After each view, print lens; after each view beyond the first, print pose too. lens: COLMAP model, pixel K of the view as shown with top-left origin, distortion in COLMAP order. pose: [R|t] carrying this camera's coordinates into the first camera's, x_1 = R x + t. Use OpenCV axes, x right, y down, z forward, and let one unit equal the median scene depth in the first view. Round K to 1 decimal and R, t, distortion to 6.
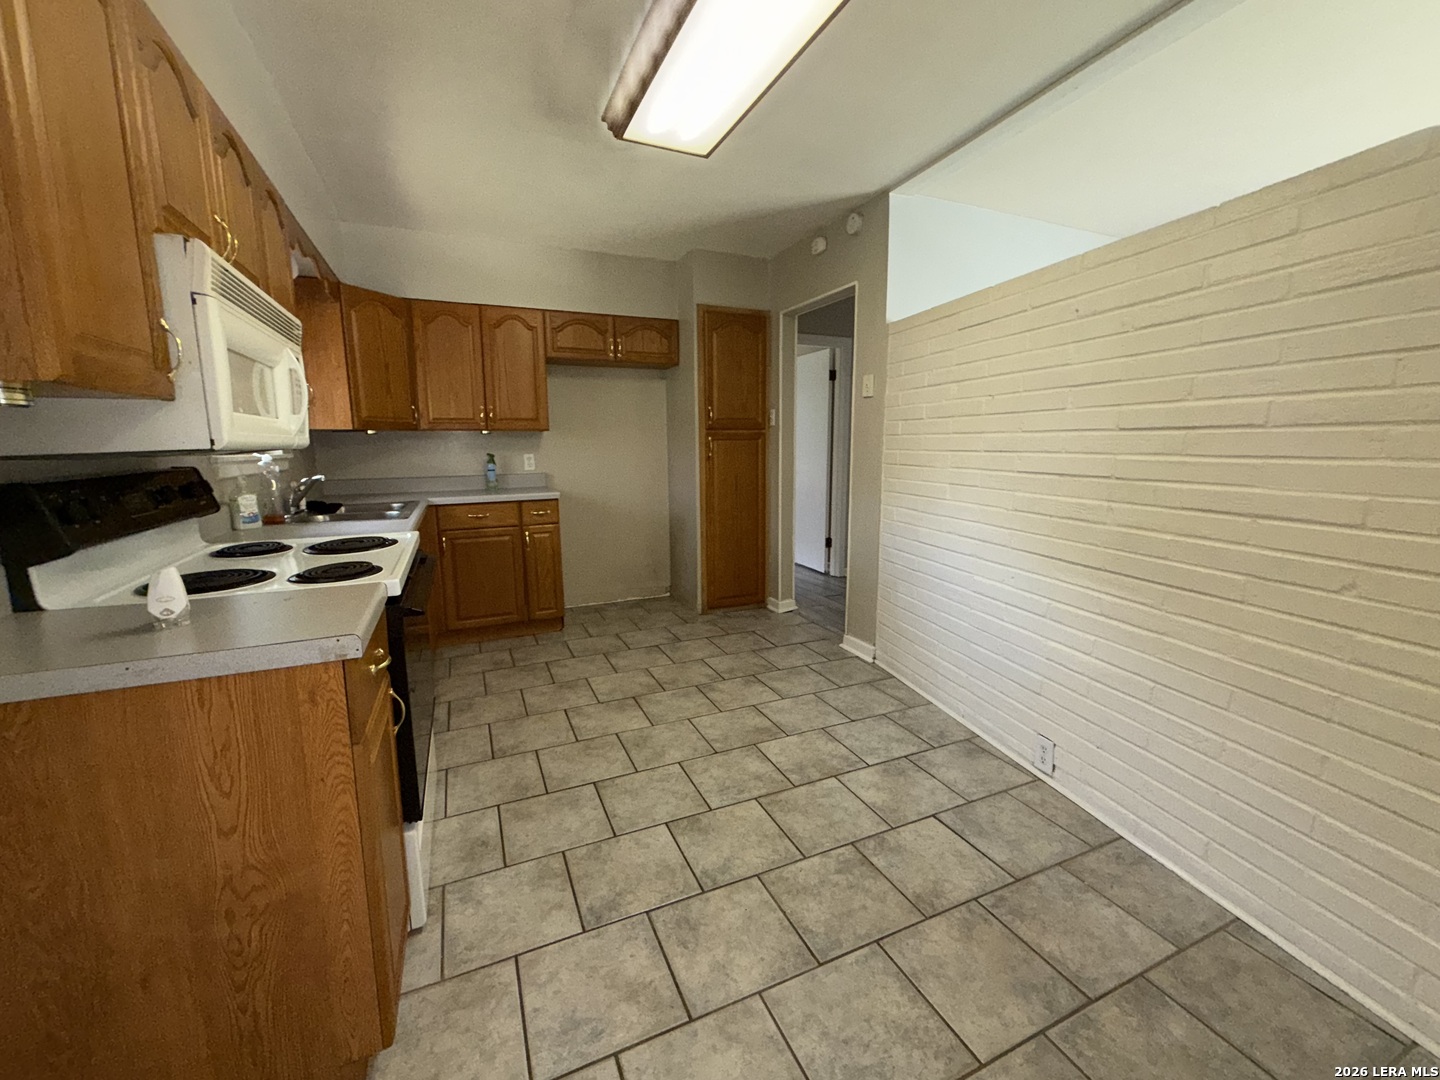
lens RADIAL K [[589.4, 0, 720.0], [0, 589.4, 540.0], [0, 0, 1]] dist [0.000665, -0.000103]
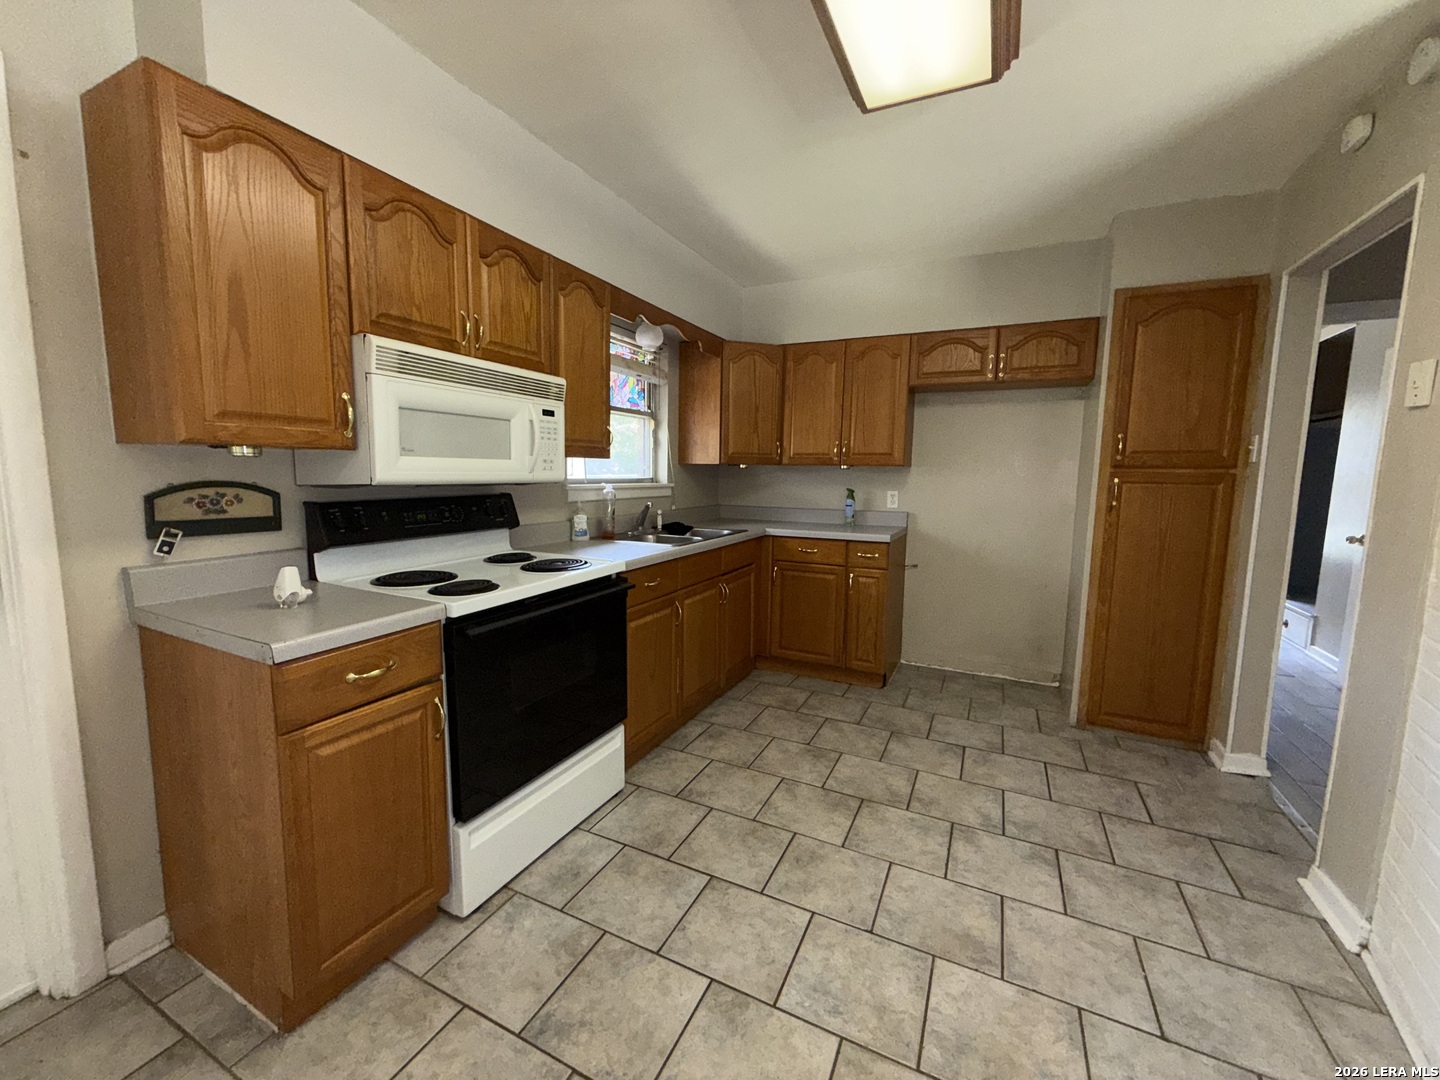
lens RADIAL K [[574.0, 0, 715.7], [0, 574.0, 539.2], [0, 0, 1]] dist [0.000095, -0.000270]
pose [[0.642119, 0.108832, -0.758840, 0.233353], [-0.144702, 0.989284, 0.019438, -0.058308], [0.752824, 0.097324, 0.650987, 0.256507]]
